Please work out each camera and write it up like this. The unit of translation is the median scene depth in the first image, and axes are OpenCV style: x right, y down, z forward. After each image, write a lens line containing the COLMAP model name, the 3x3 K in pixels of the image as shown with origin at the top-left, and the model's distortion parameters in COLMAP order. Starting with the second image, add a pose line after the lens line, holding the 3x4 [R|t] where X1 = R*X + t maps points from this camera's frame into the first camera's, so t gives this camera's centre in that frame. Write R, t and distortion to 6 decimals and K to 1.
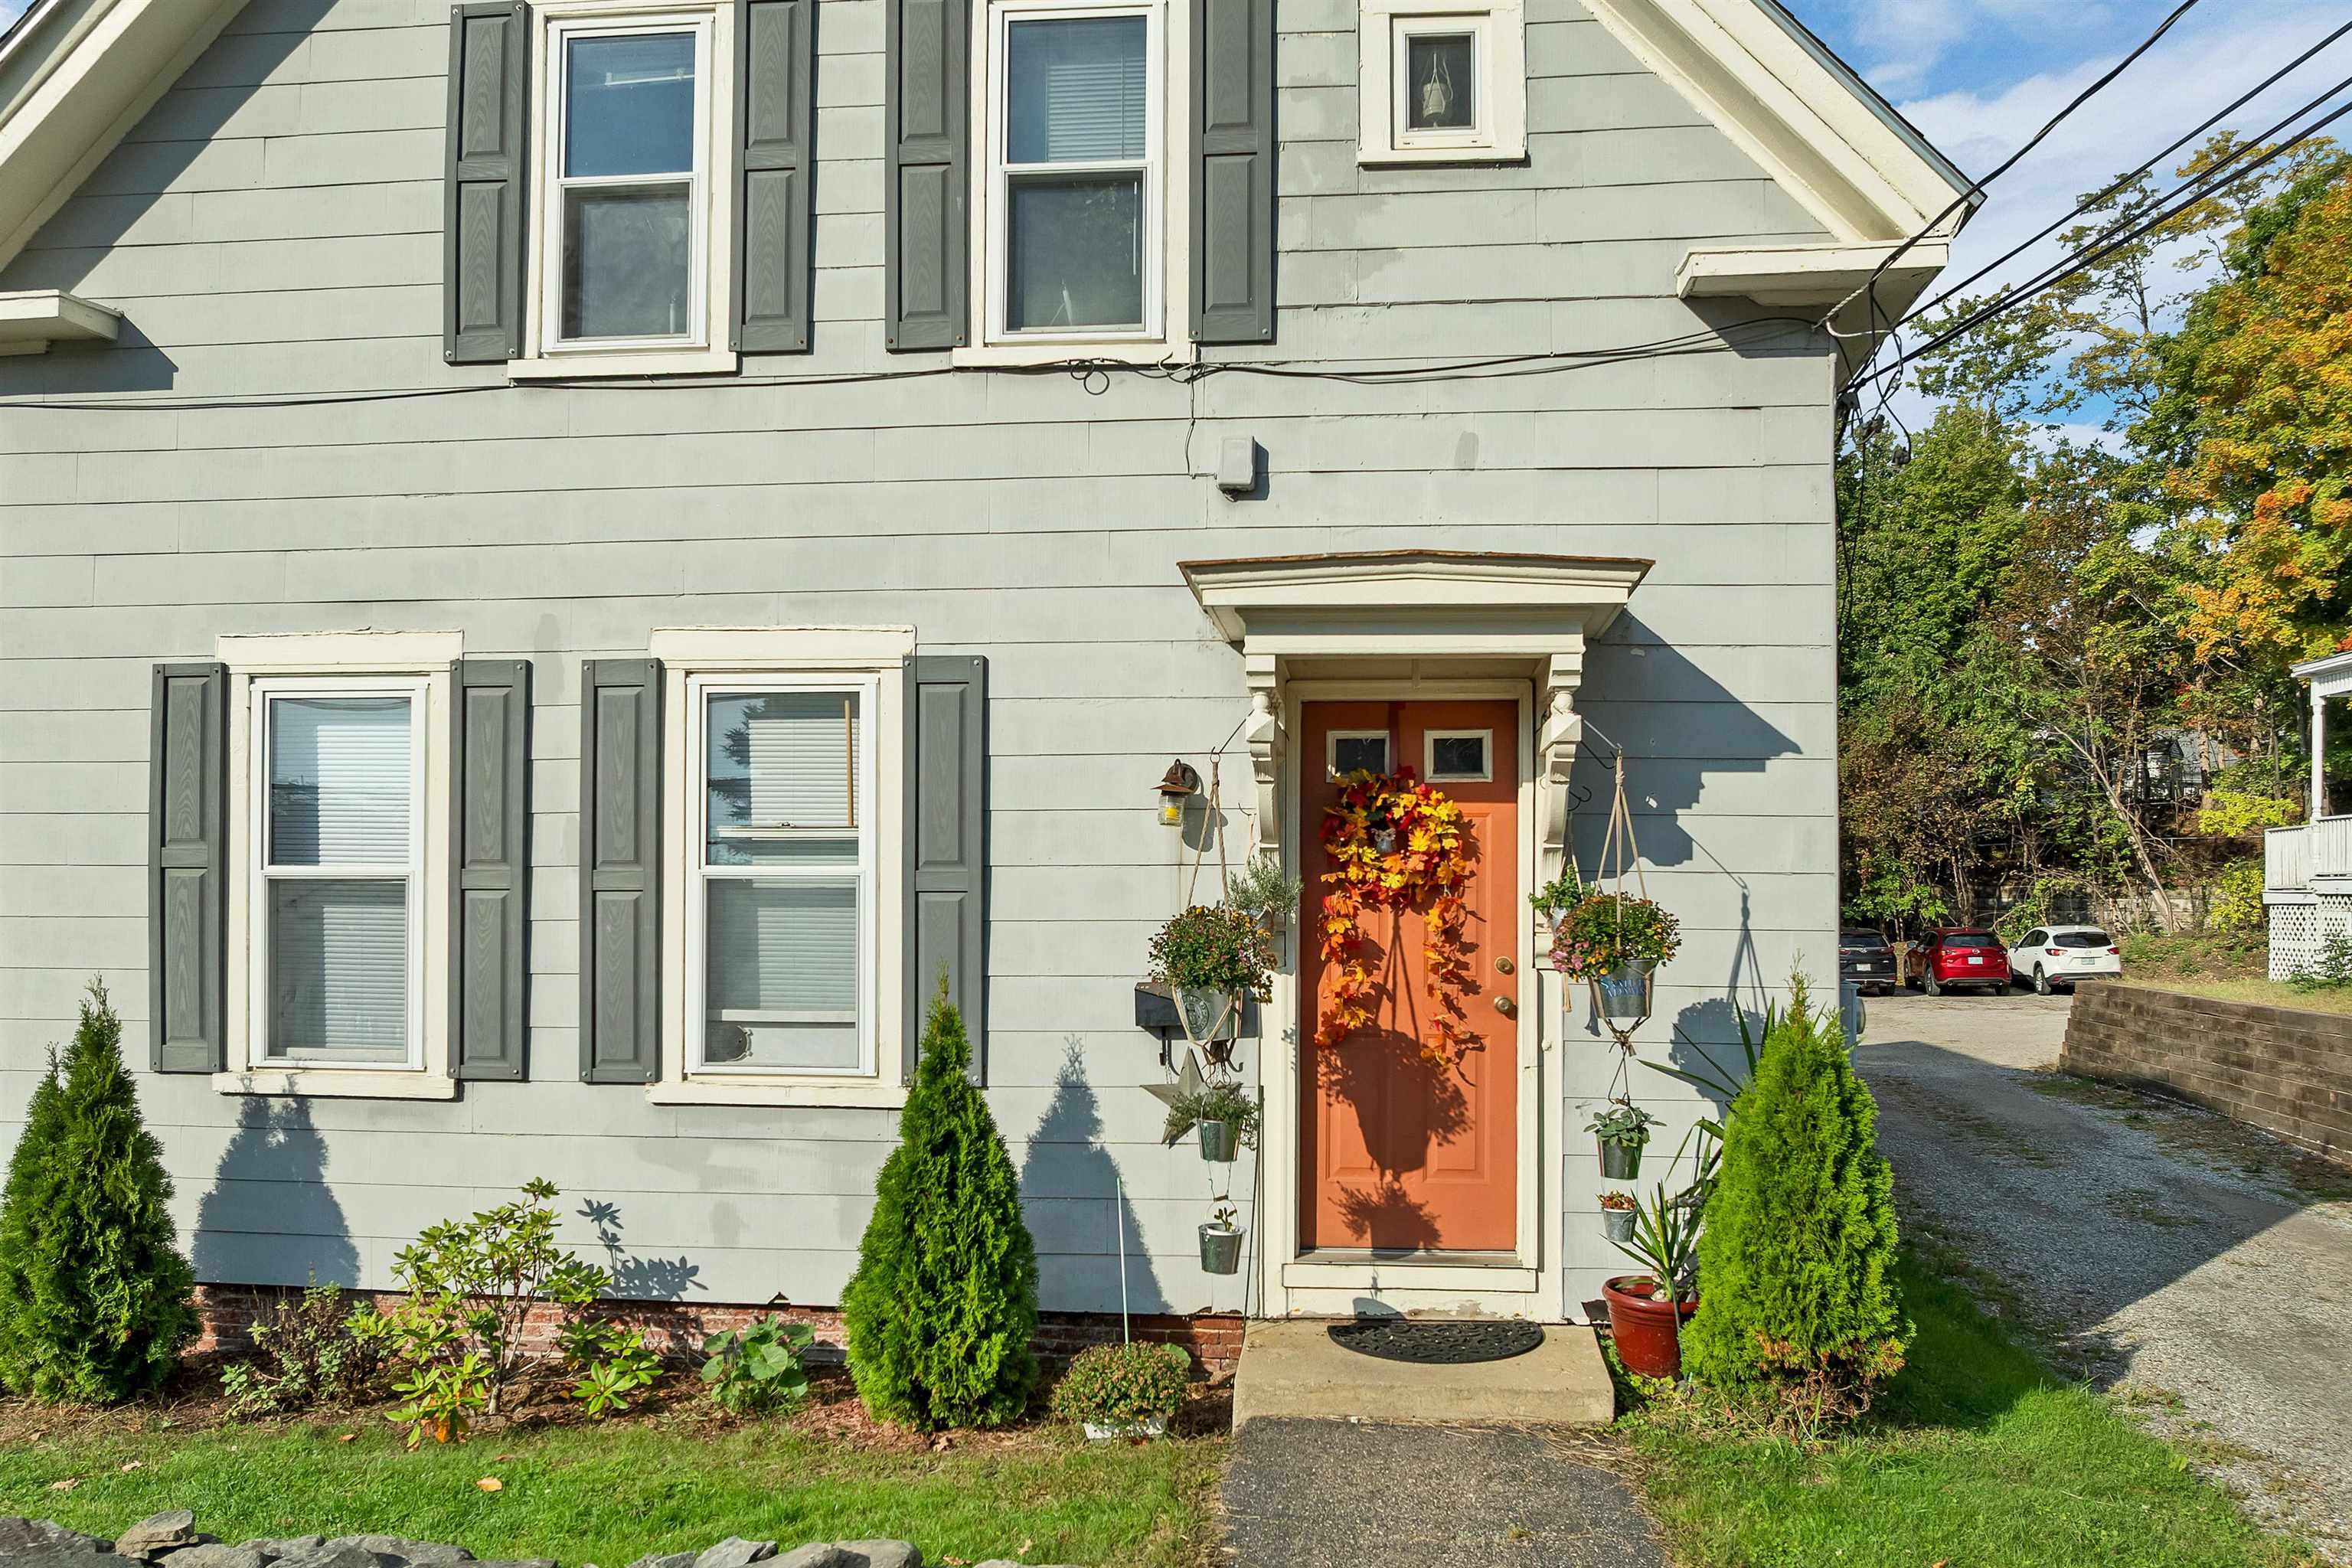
lens RADIAL K [[1698.9, 0, 1193.1], [0, 1698.9, 861.2], [0, 0, 1]] dist [-0.034538, -0.004136]
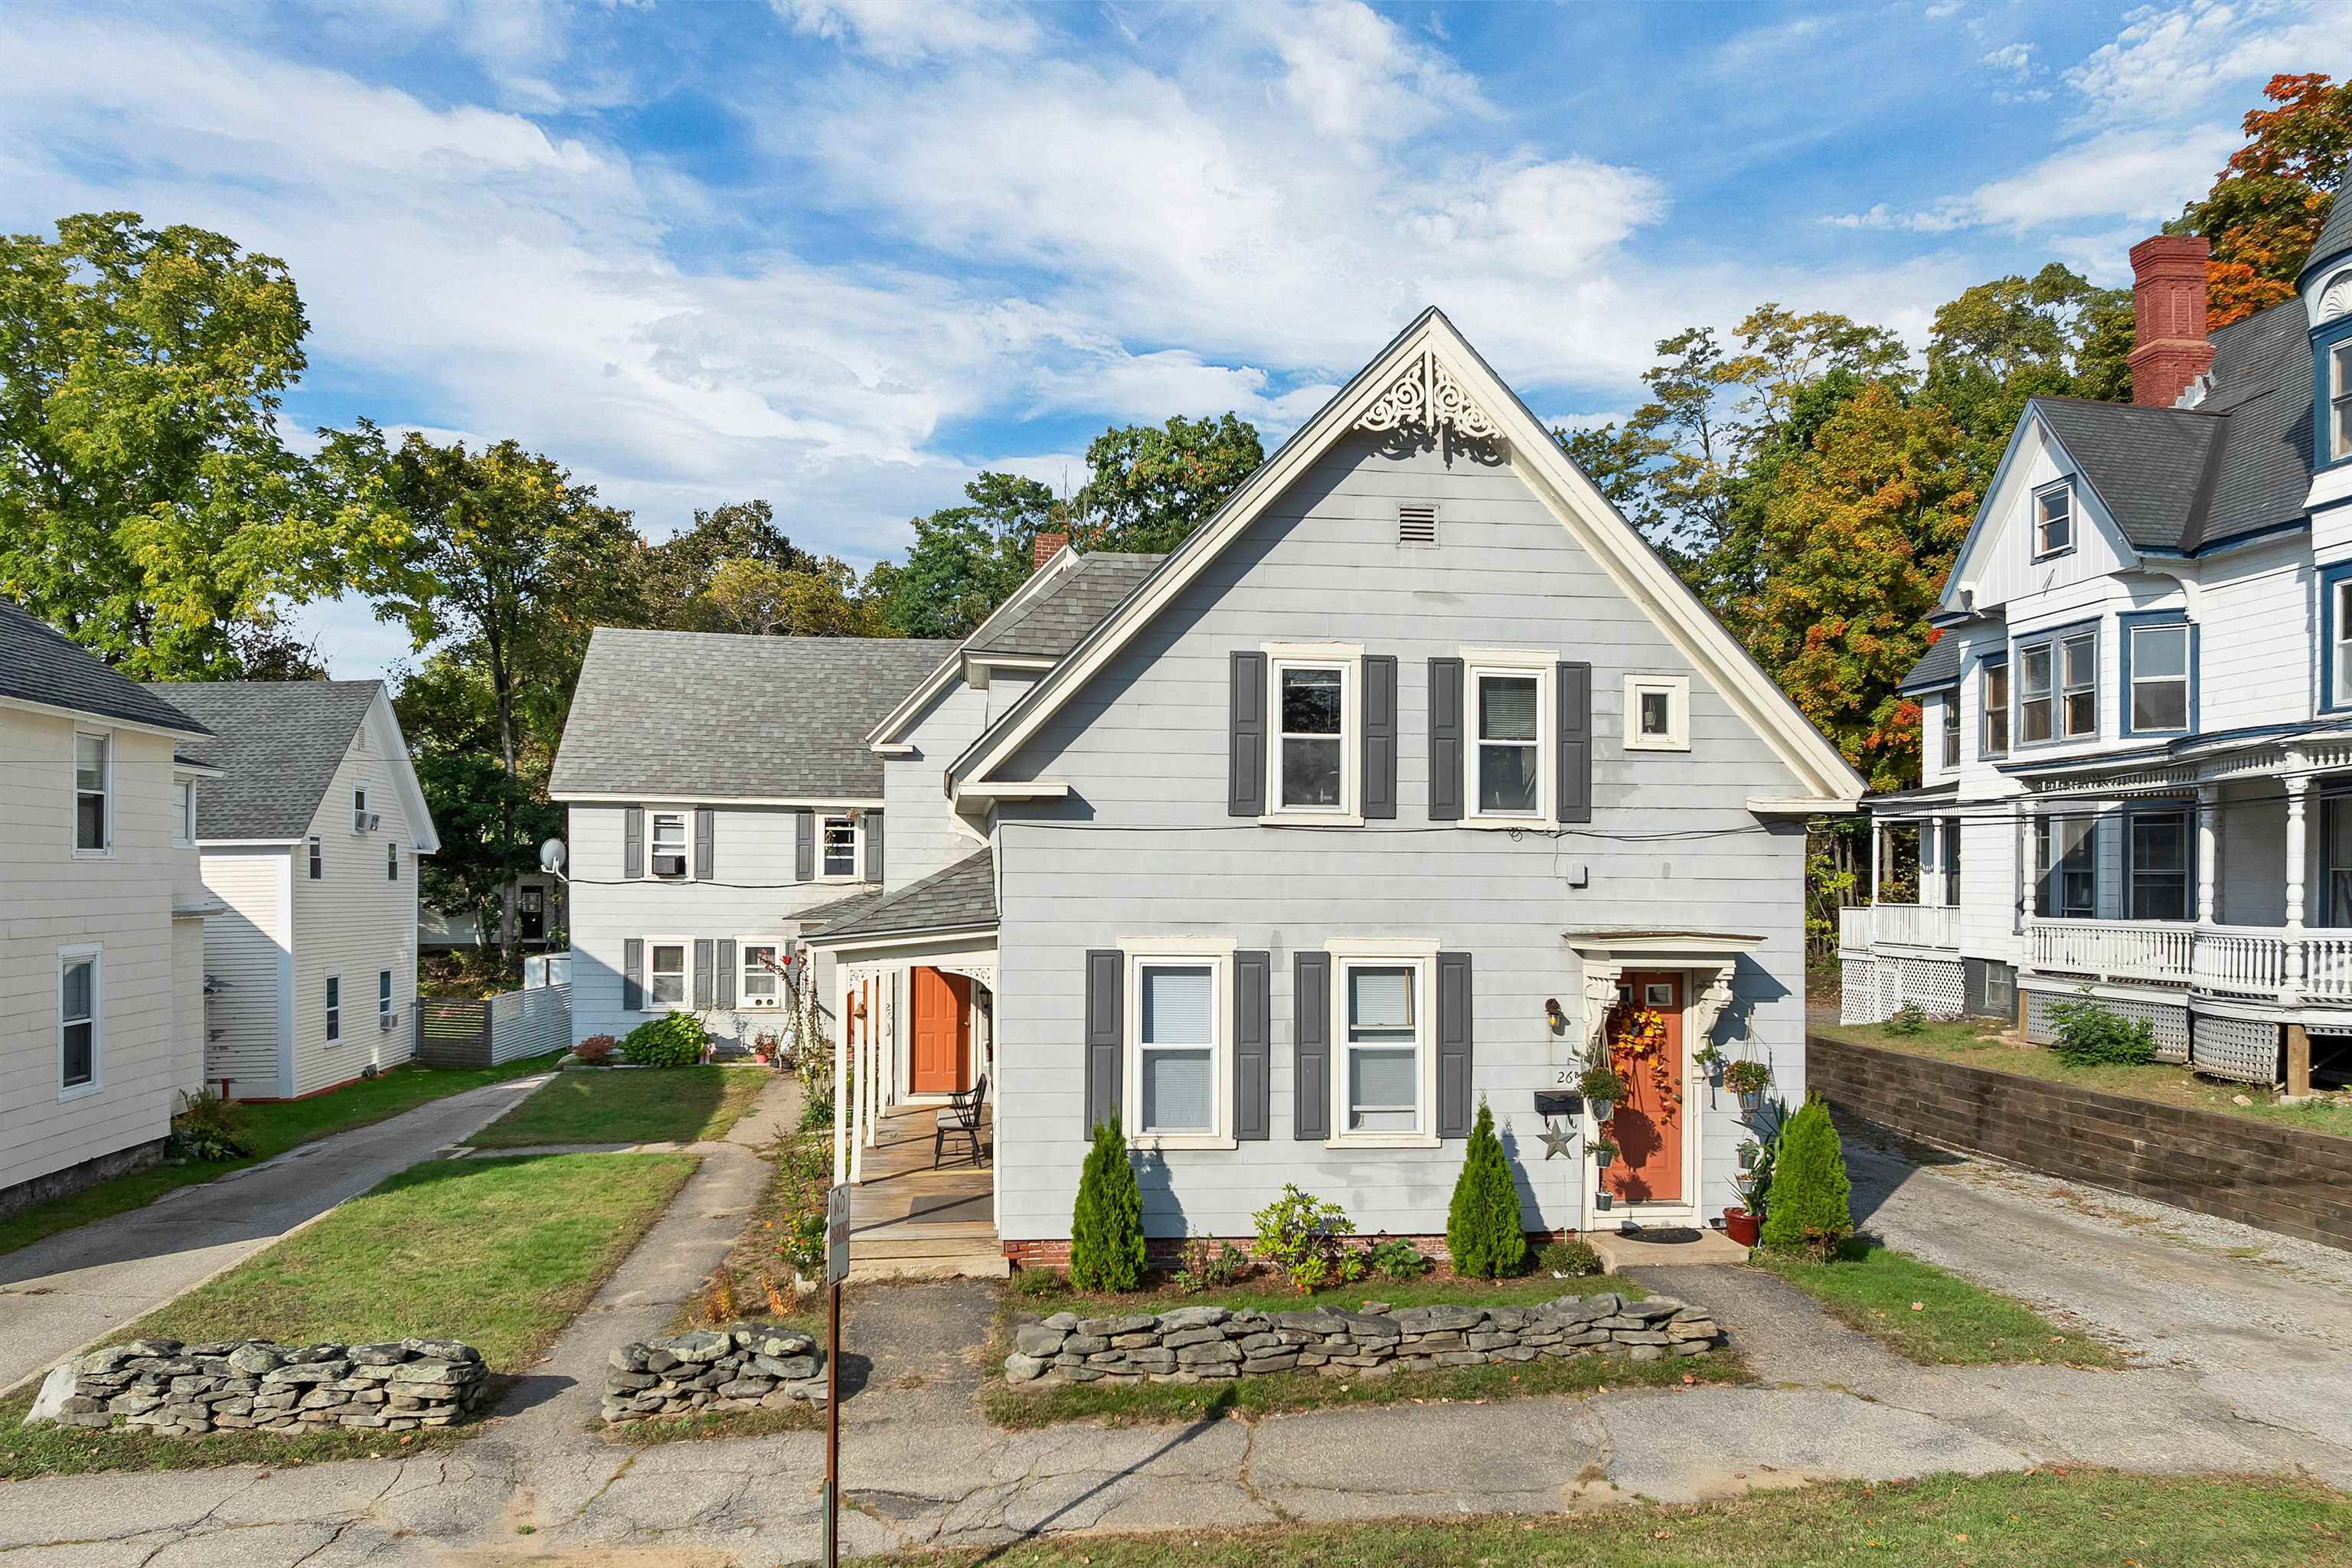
lens RADIAL K [[1573.0, 0, 1169.9], [0, 1573.0, 852.4], [0, 0, 1]] dist [0.001511, -0.079397]
pose [[0.979660, 0.010155, 0.200405, -0.957558], [-0.008525, 0.999923, -0.008995, -0.234206], [-0.200481, 0.007103, 0.979672, -1.033755]]
